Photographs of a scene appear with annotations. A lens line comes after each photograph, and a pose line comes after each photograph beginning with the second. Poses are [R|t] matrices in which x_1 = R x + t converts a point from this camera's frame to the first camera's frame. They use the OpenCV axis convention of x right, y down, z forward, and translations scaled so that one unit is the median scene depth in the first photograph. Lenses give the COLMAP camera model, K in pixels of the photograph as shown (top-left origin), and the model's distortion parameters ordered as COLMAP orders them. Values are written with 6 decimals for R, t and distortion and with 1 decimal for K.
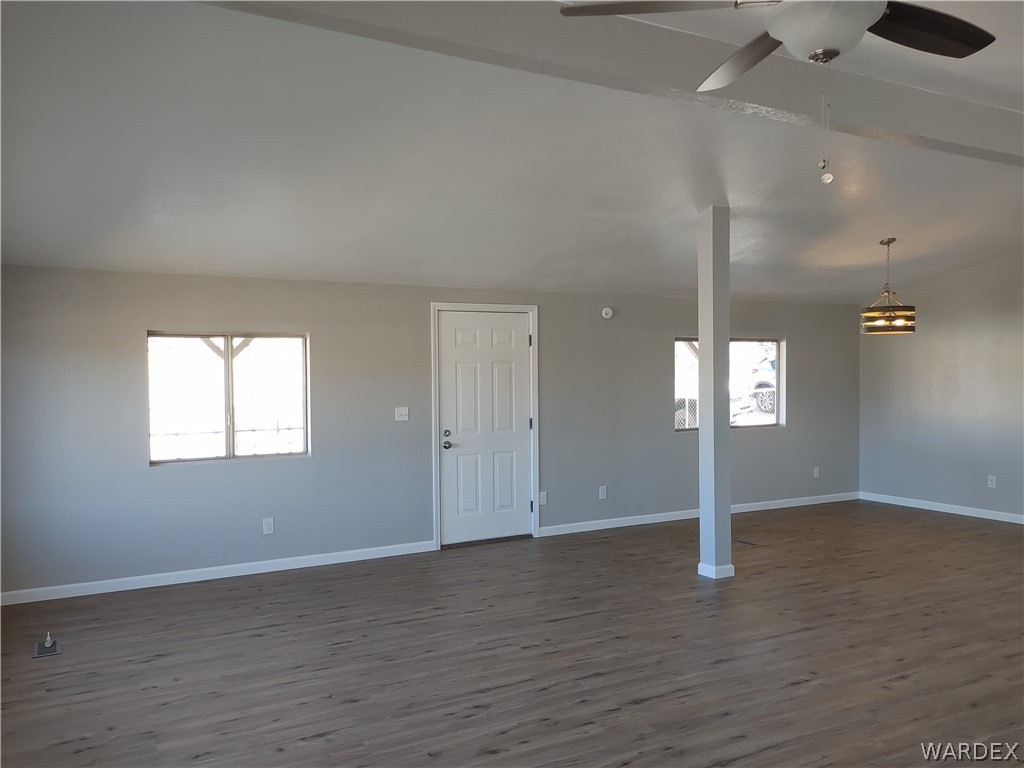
lens RADIAL K [[798.3, 0, 511.0], [0, 798.3, 392.0], [0, 0, 1]] dist [0.029970, -0.009404]
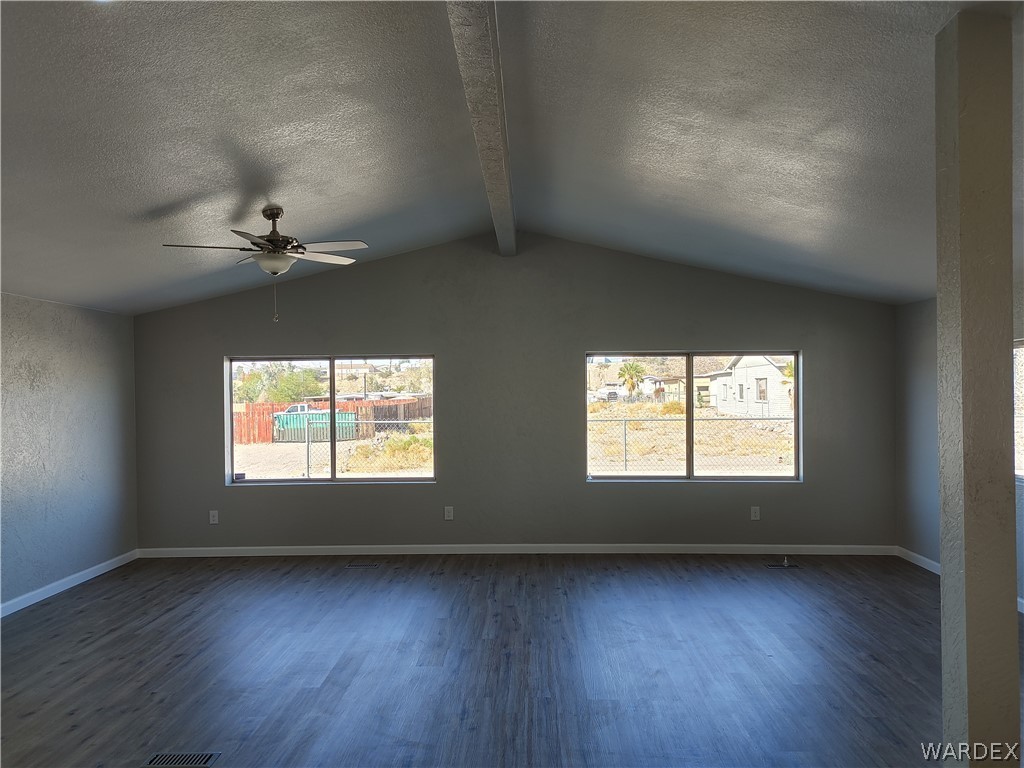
lens RADIAL K [[798.3, 0, 511.0], [0, 798.3, 392.0], [0, 0, 1]] dist [0.029970, -0.009404]
pose [[-0.498501, 0.017220, -0.866718, 0.771581], [-0.008052, 0.999668, 0.024493, -0.035189], [0.866852, 0.019189, -0.498196, 1.011732]]
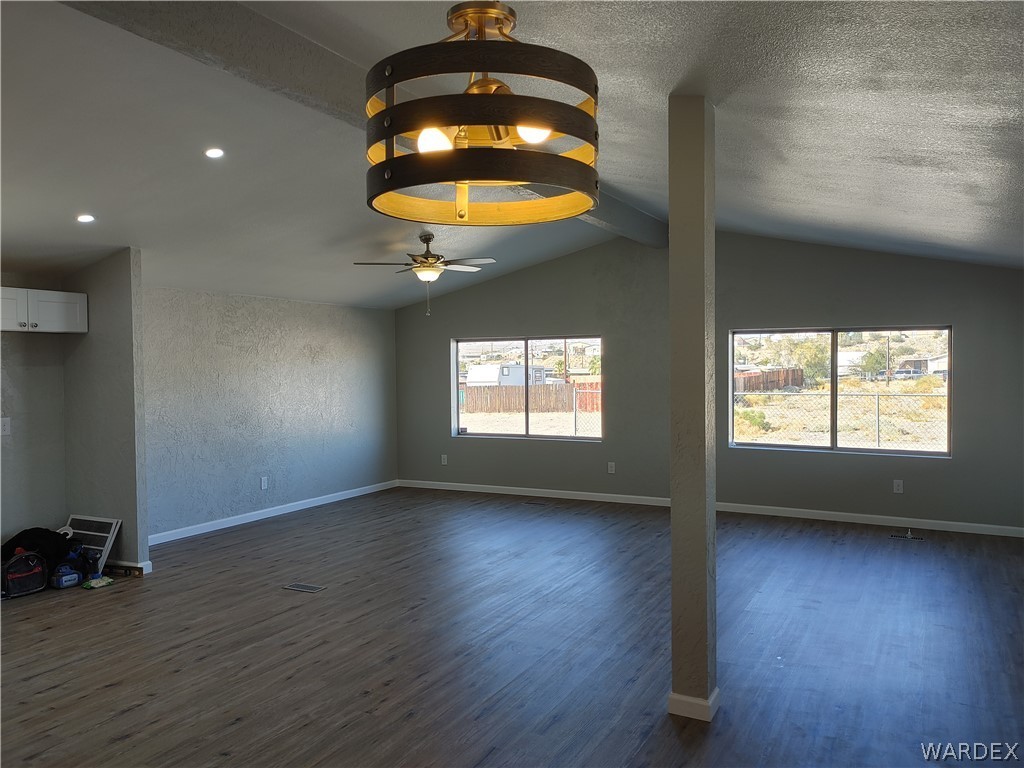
lens RADIAL K [[788.5, 0, 512.0], [0, 788.5, 384.0], [0, 0, 1]] dist [0.032771, -0.006107]
pose [[-0.833908, 0.029119, -0.551136, 0.700707], [0.001442, 0.998719, 0.050585, -0.045097], [0.551902, 0.041389, -0.832881, 1.431998]]
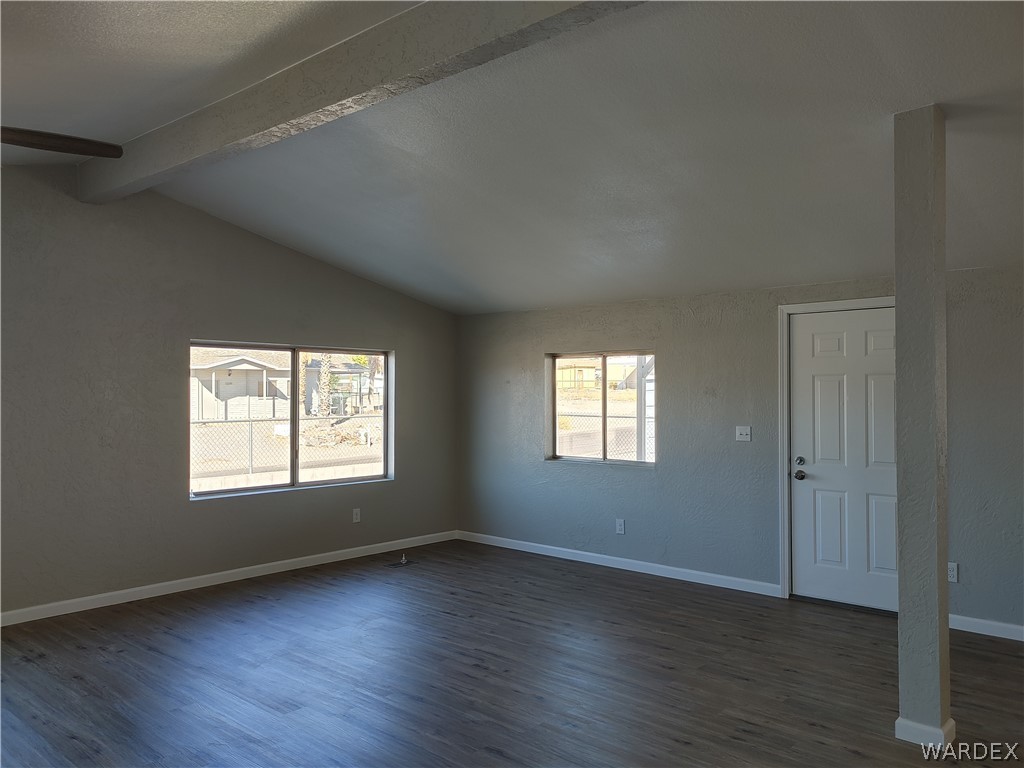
lens RADIAL K [[788.5, 0, 512.0], [0, 788.5, 384.0], [0, 0, 1]] dist [0.032771, -0.006107]
pose [[0.342024, 0.002776, -0.939687, 0.712058], [-0.028635, 0.999562, -0.007469, -0.016206], [0.939255, 0.029462, 0.341954, 0.522523]]
